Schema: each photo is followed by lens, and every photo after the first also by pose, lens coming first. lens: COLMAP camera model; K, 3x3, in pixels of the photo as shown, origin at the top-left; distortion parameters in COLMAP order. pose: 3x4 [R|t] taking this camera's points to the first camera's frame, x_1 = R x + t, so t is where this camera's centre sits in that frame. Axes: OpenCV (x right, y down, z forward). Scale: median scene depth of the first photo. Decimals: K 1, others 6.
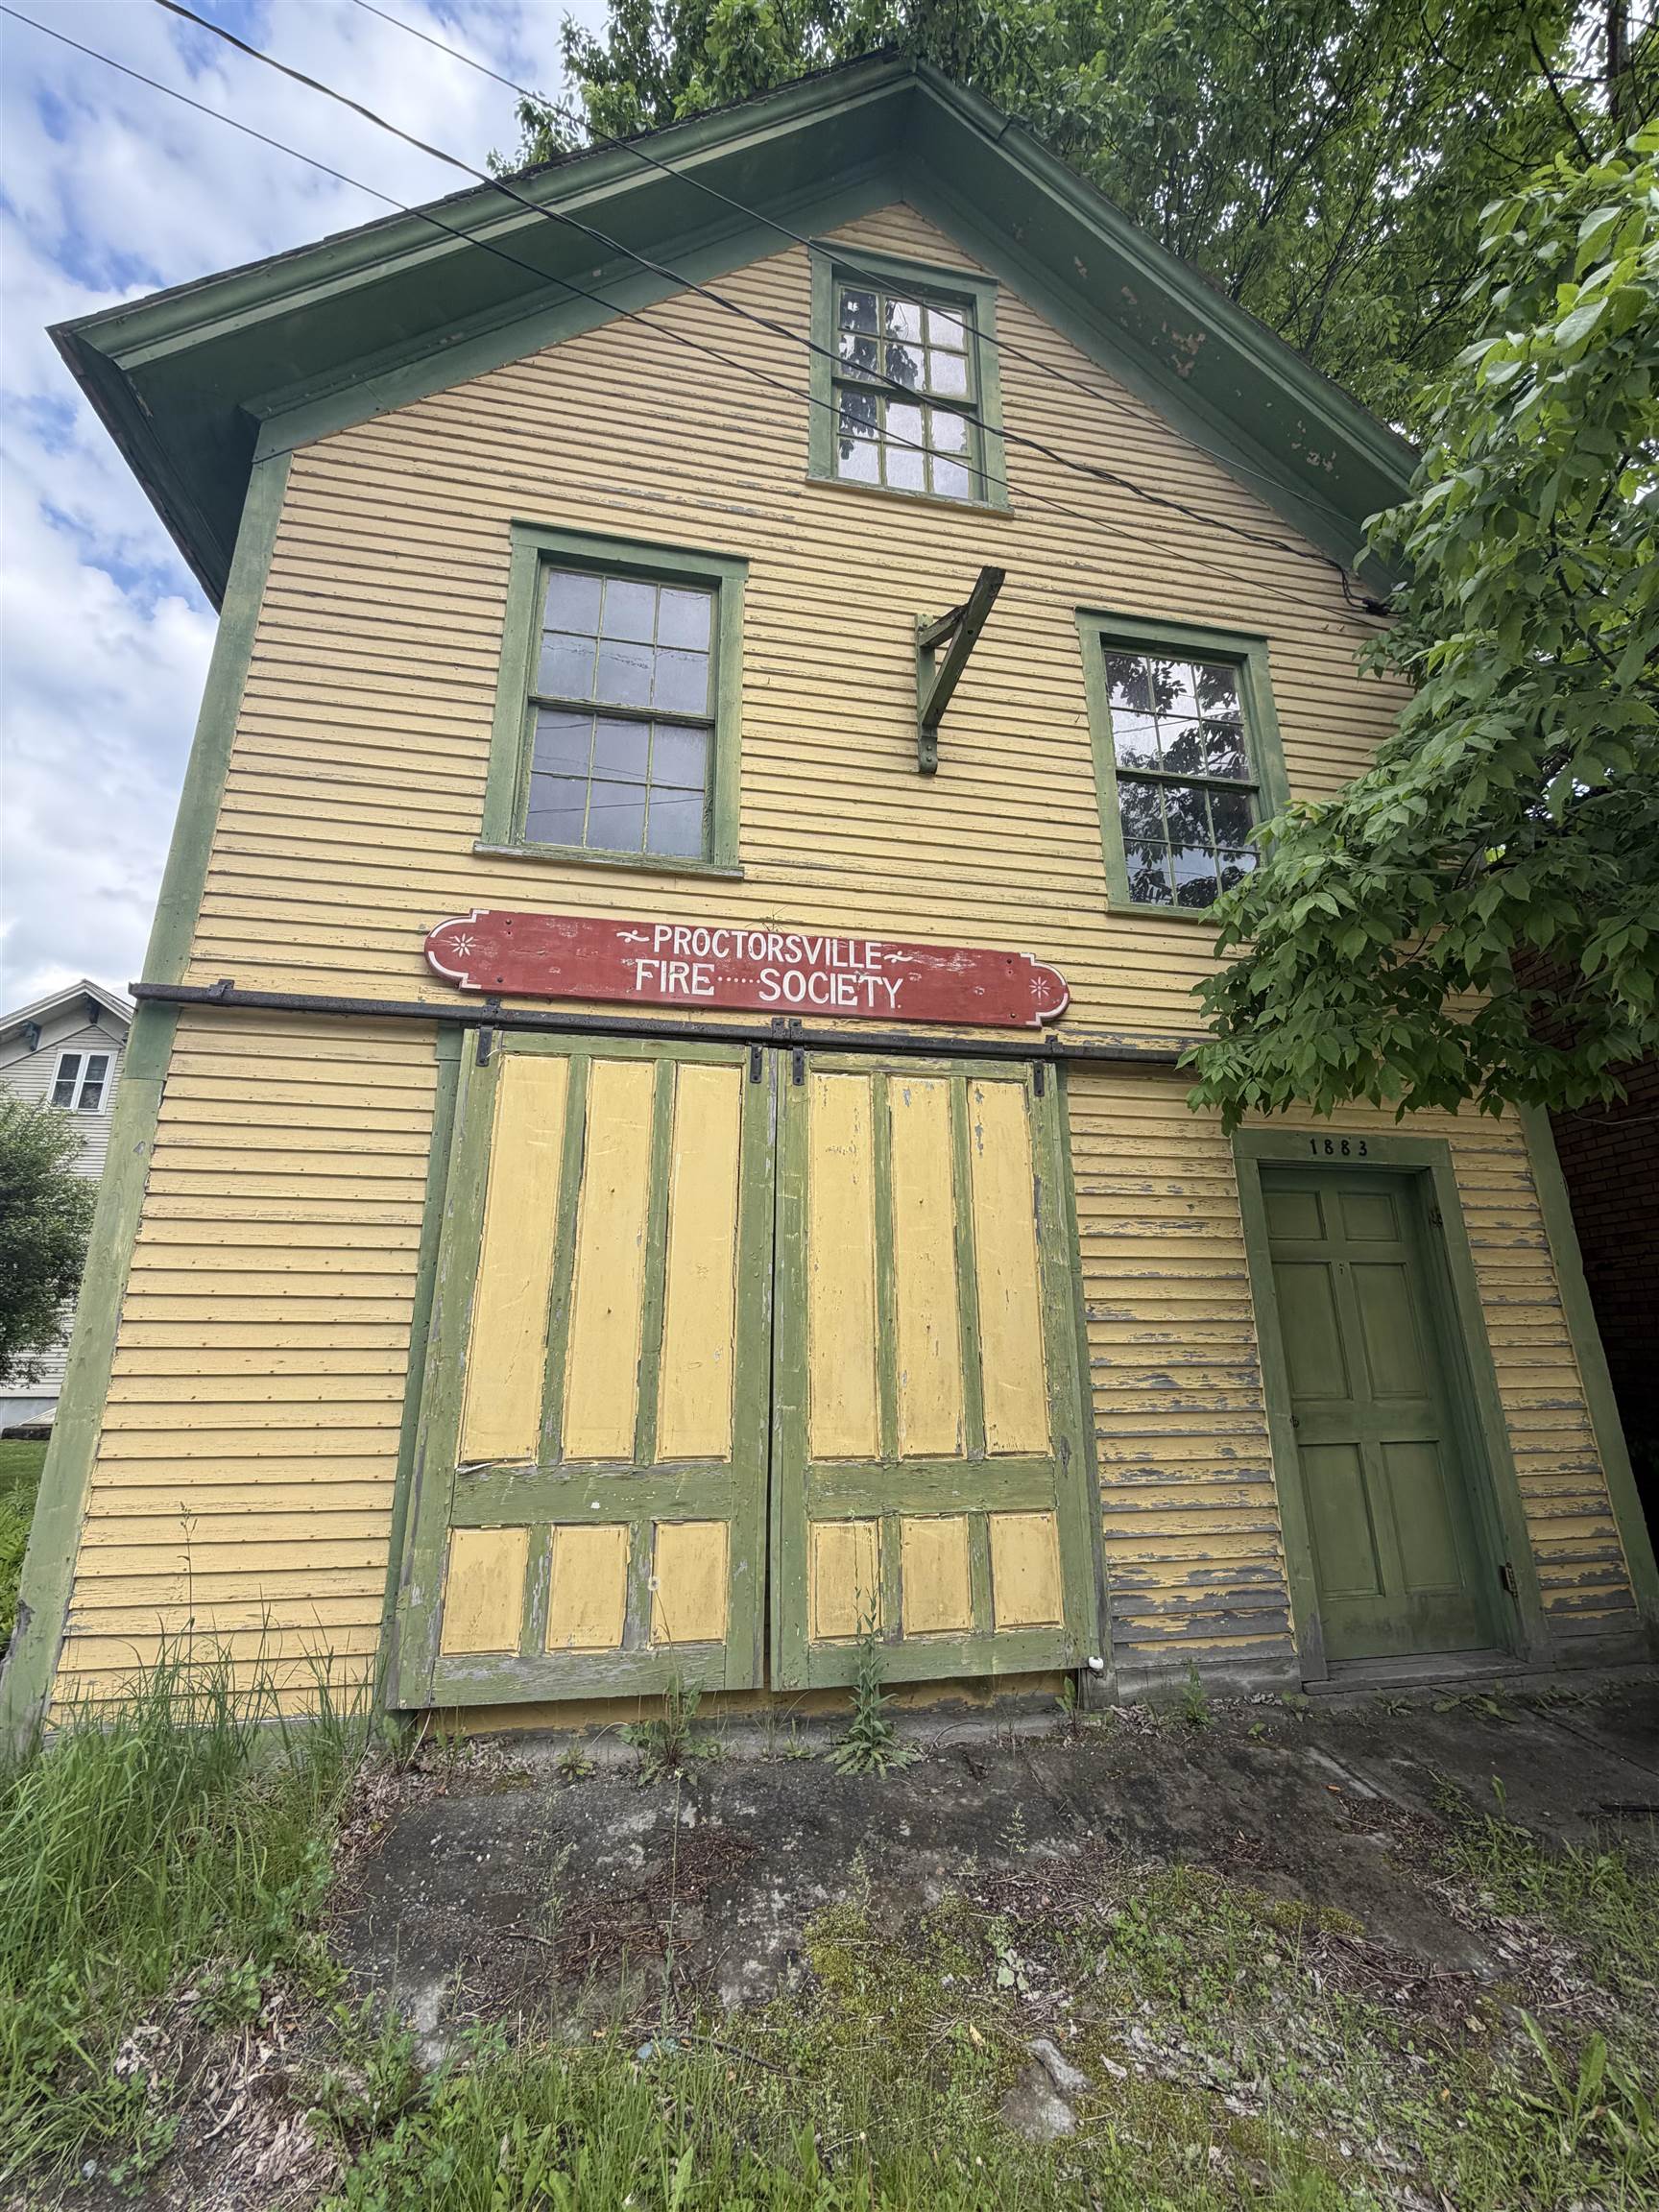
lens RADIAL K [[882.2, 0, 828.2], [0, 882.2, 1096.8], [0, 0, 1]] dist [-0.000734, 0.000189]
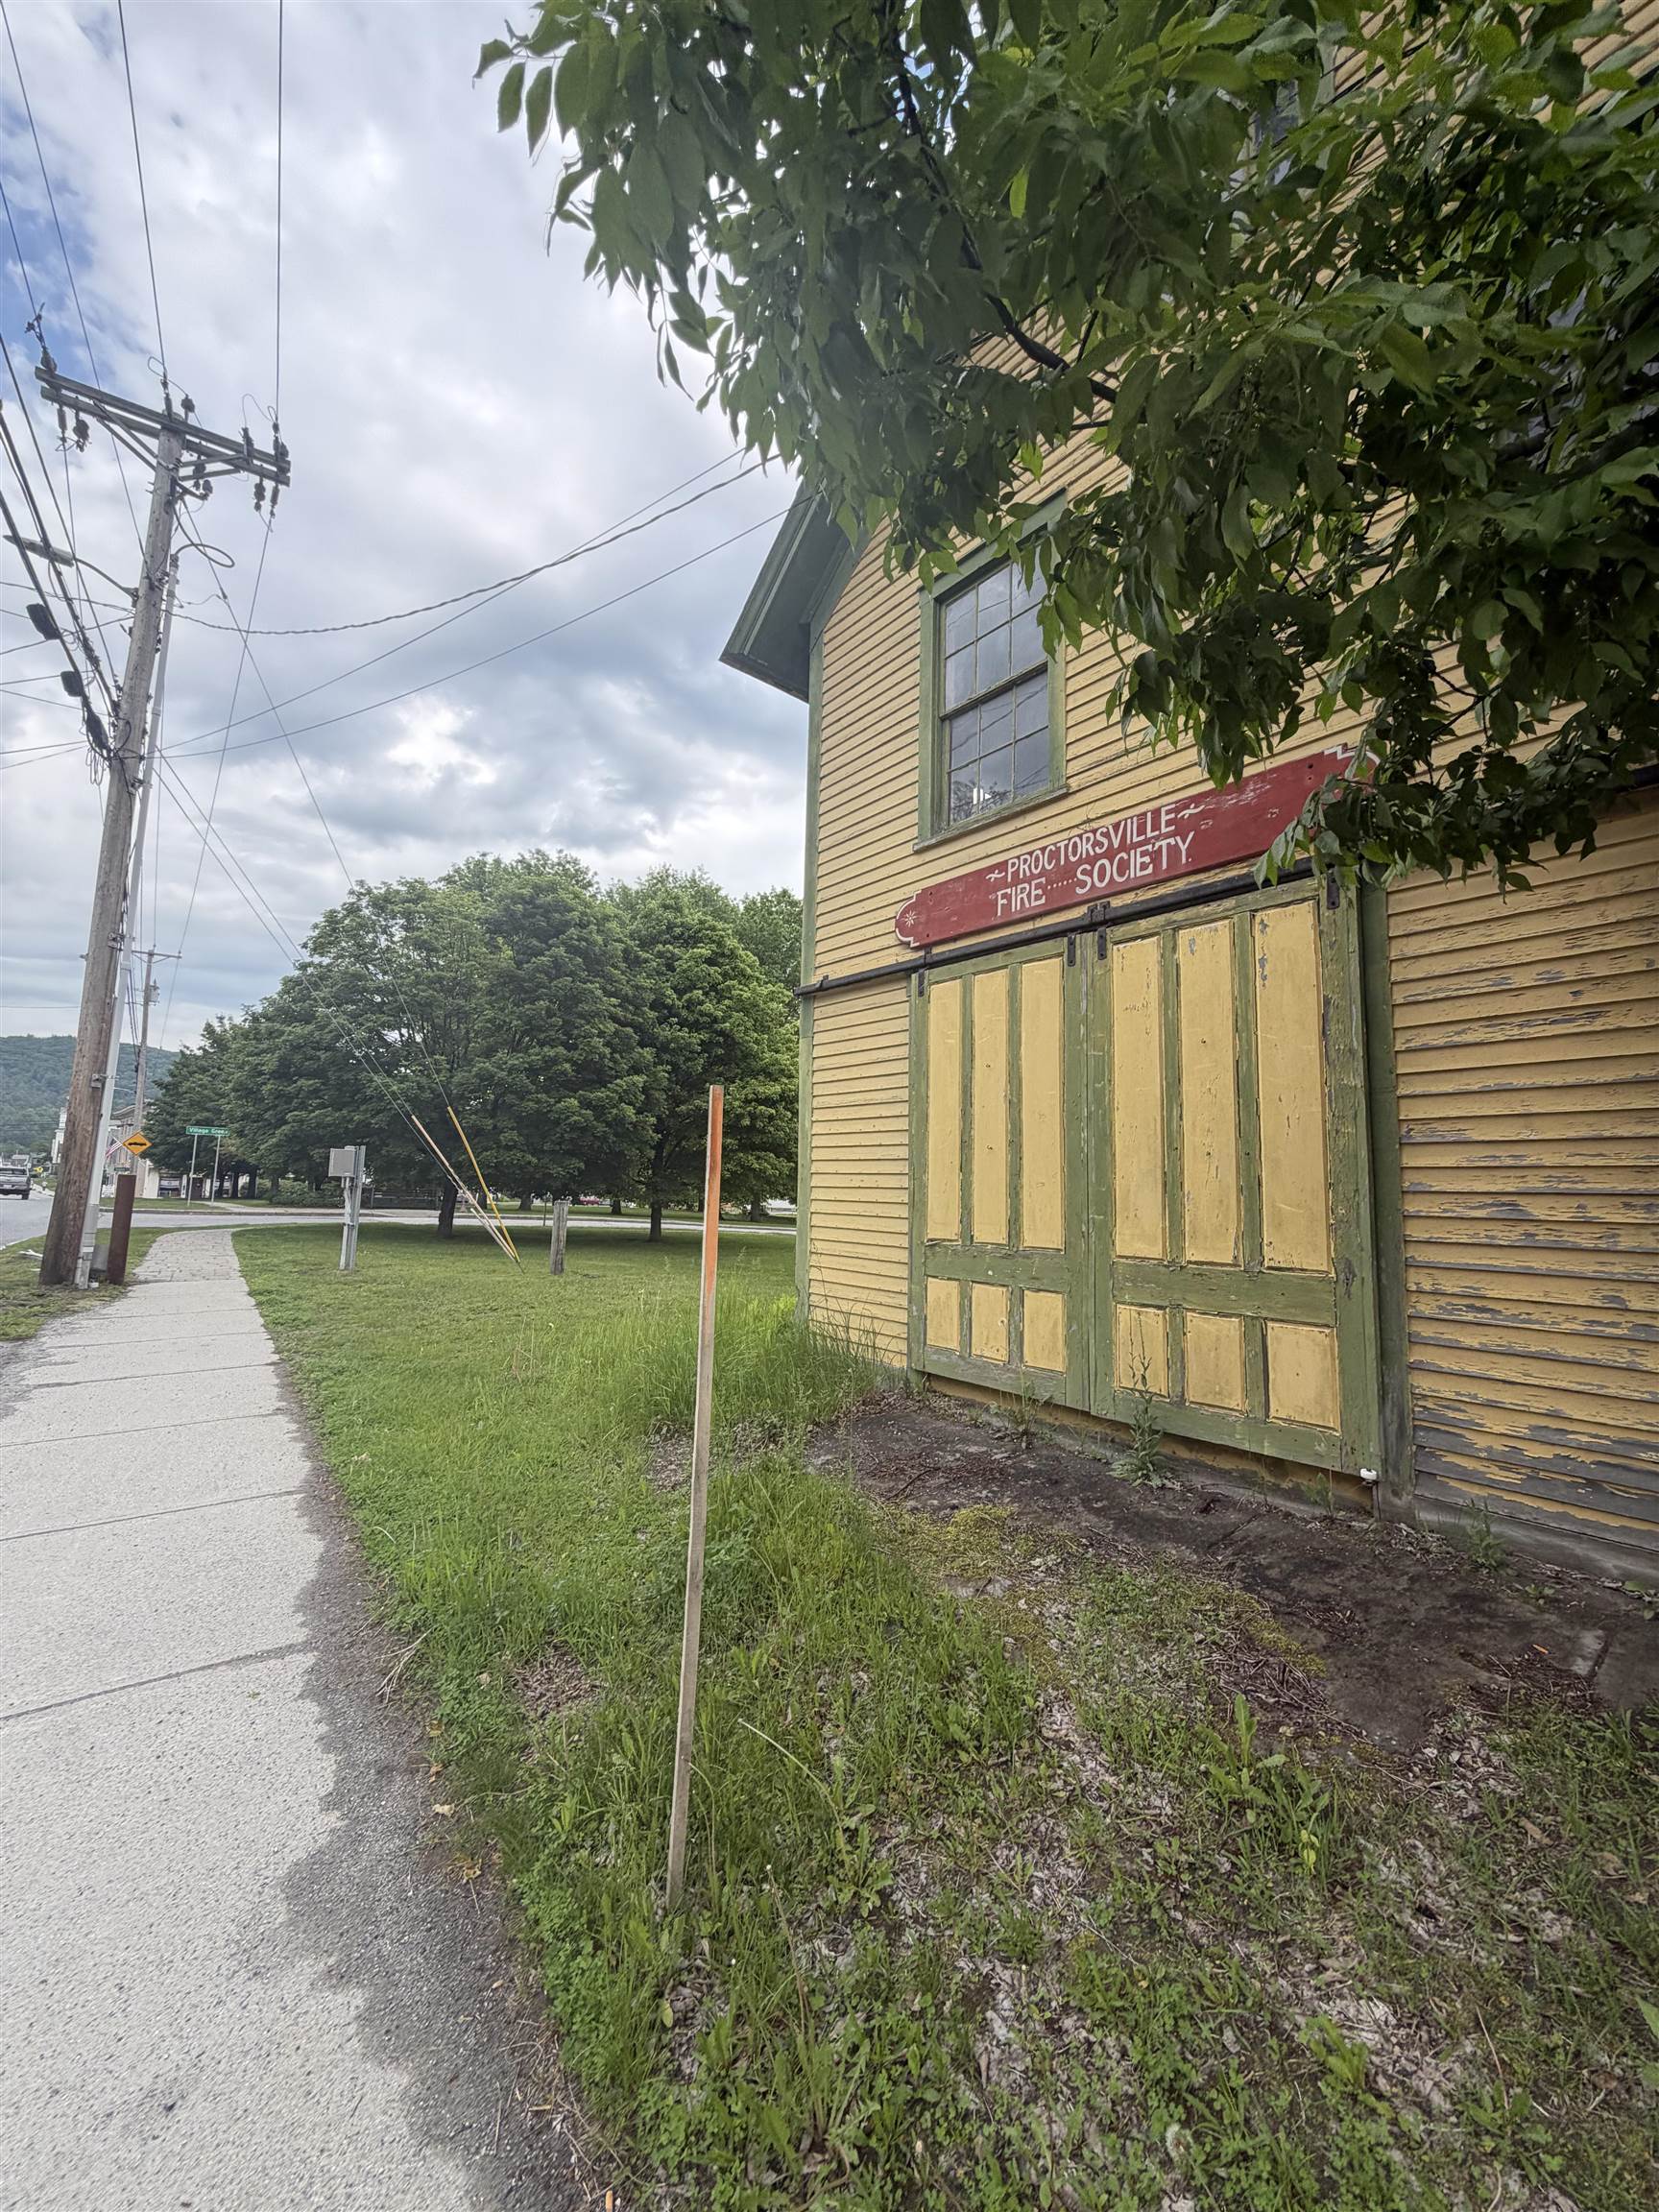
lens RADIAL K [[882.2, 0, 824.6], [0, 882.2, 1097.0], [0, 0, 1]] dist [-0.000734, 0.000189]
pose [[0.491067, -0.083531, -0.867108, 0.823643], [0.207695, 0.977913, 0.023418, 0.064707], [0.846000, -0.191593, 0.497570, 0.055670]]
